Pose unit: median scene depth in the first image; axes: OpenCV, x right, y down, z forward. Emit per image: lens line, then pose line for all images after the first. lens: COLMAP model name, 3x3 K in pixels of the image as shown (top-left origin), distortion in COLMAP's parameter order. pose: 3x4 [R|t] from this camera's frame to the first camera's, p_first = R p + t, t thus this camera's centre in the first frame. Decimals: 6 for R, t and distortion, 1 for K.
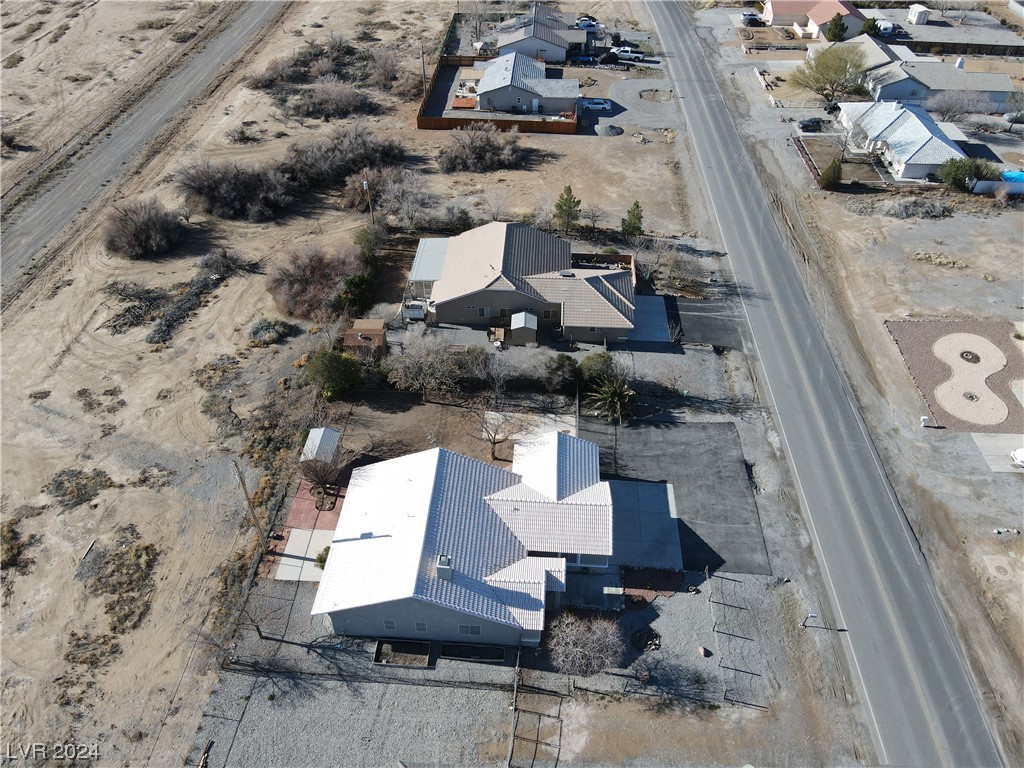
lens RADIAL K [[772.0, 0, 509.8], [0, 772.0, 361.5], [0, 0, 1]] dist [-0.000631, 0.034530]
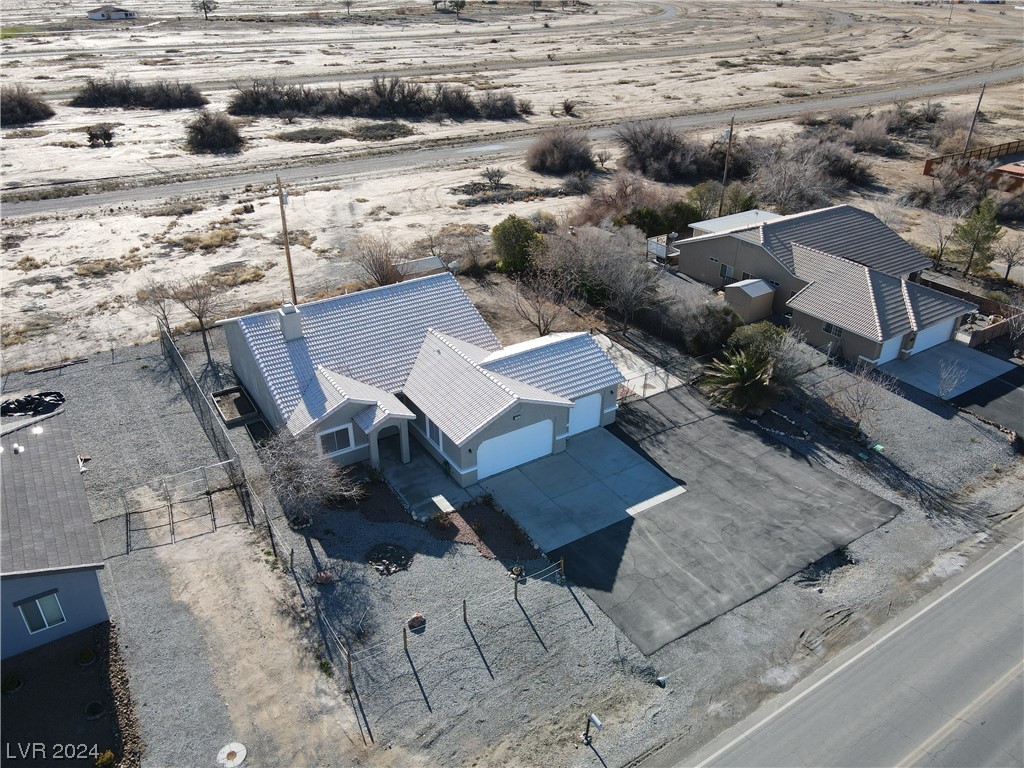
lens RADIAL K [[772.0, 0, 509.8], [0, 772.0, 361.5], [0, 0, 1]] dist [-0.000631, 0.034530]
pose [[0.588246, 0.367714, -0.720245, 0.577222], [-0.517305, 0.855681, 0.014360, 0.150248], [0.621580, 0.364139, 0.693571, 0.521845]]
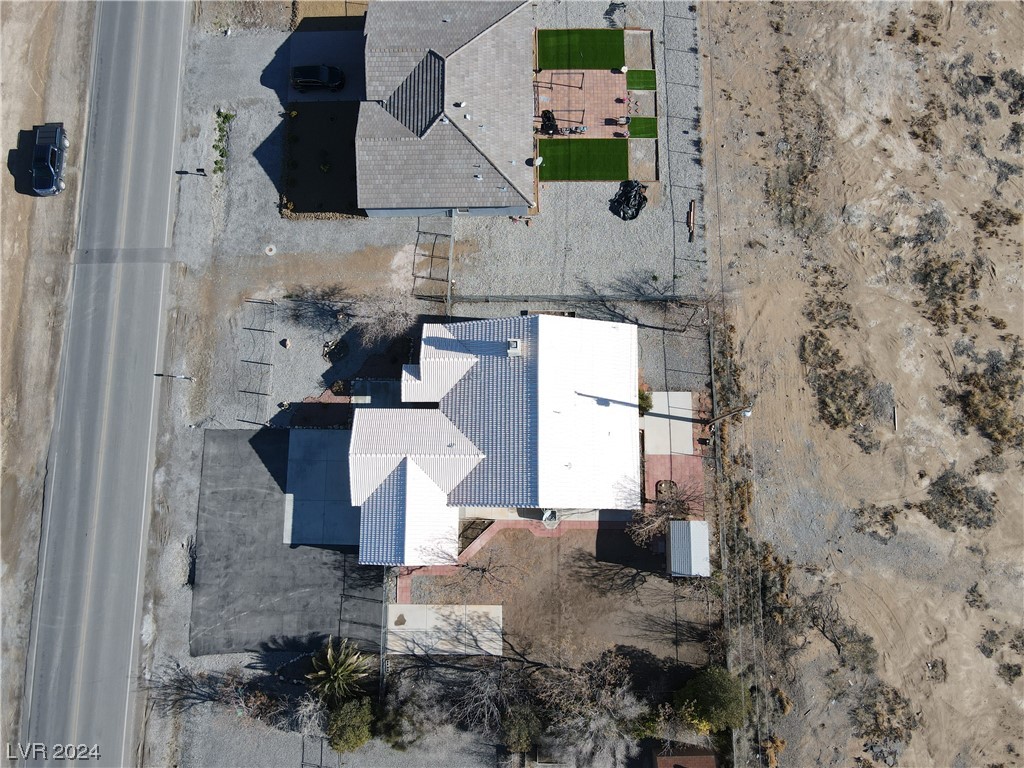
lens RADIAL K [[772.0, 0, 509.8], [0, 772.0, 361.5], [0, 0, 1]] dist [-0.000631, 0.034530]
pose [[-0.998132, 0.058354, 0.018071, -0.085378], [-0.013258, -0.495697, 0.868394, -0.567438], [0.059632, 0.866533, 0.495545, 0.438940]]
